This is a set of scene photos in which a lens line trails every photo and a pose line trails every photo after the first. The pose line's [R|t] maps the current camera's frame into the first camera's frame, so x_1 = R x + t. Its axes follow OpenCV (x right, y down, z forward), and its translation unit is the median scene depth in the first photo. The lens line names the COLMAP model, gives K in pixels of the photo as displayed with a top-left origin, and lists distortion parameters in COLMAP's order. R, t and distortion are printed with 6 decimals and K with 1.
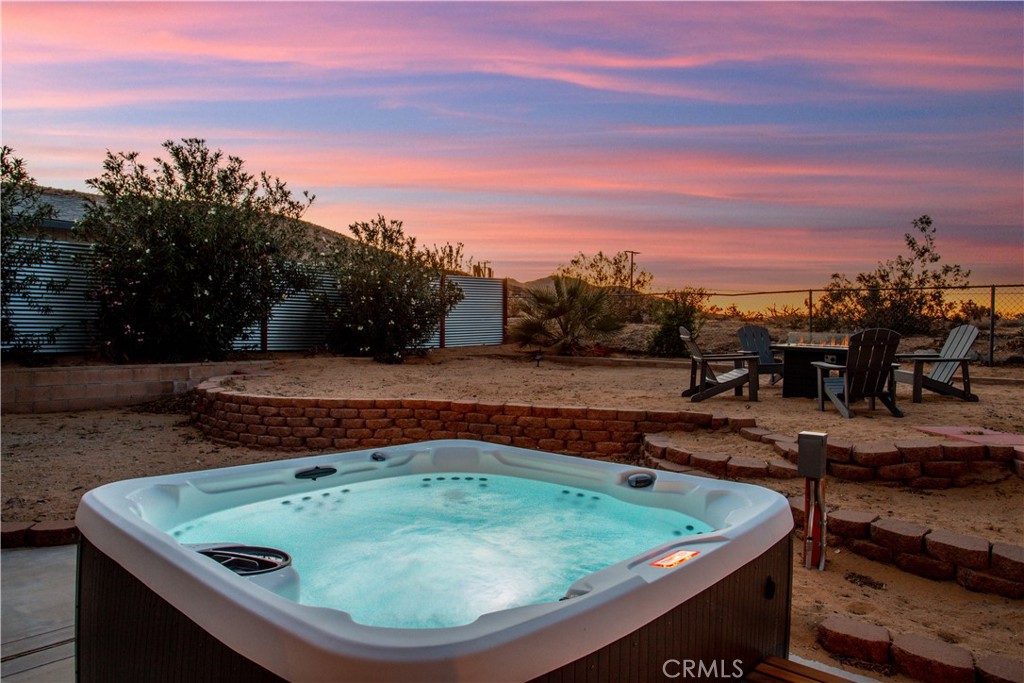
lens RADIAL K [[643.3, 0, 512.0], [0, 643.3, 341.5], [0, 0, 1]] dist [0.005056, 0.001927]
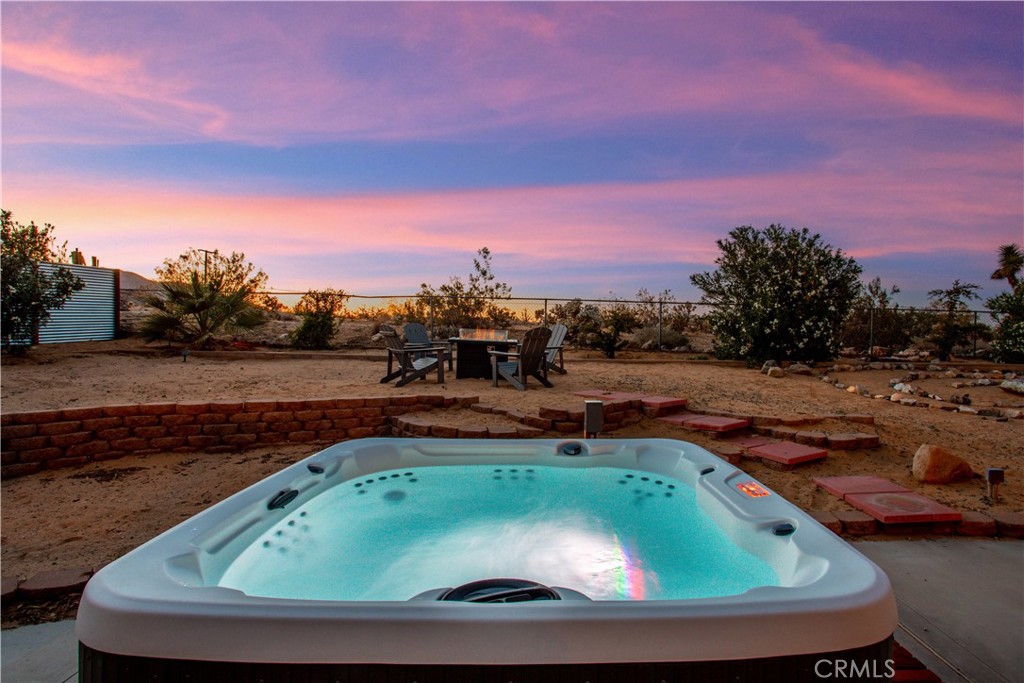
lens RADIAL K [[541.1, 0, 512.0], [0, 541.1, 341.5], [0, 0, 1]] dist [-0.068126, 0.064367]
pose [[0.746461, -0.012446, 0.665313, -0.237733], [0.004035, 0.999891, 0.014178, -0.004208], [-0.665417, -0.007898, 0.746430, 0.115883]]
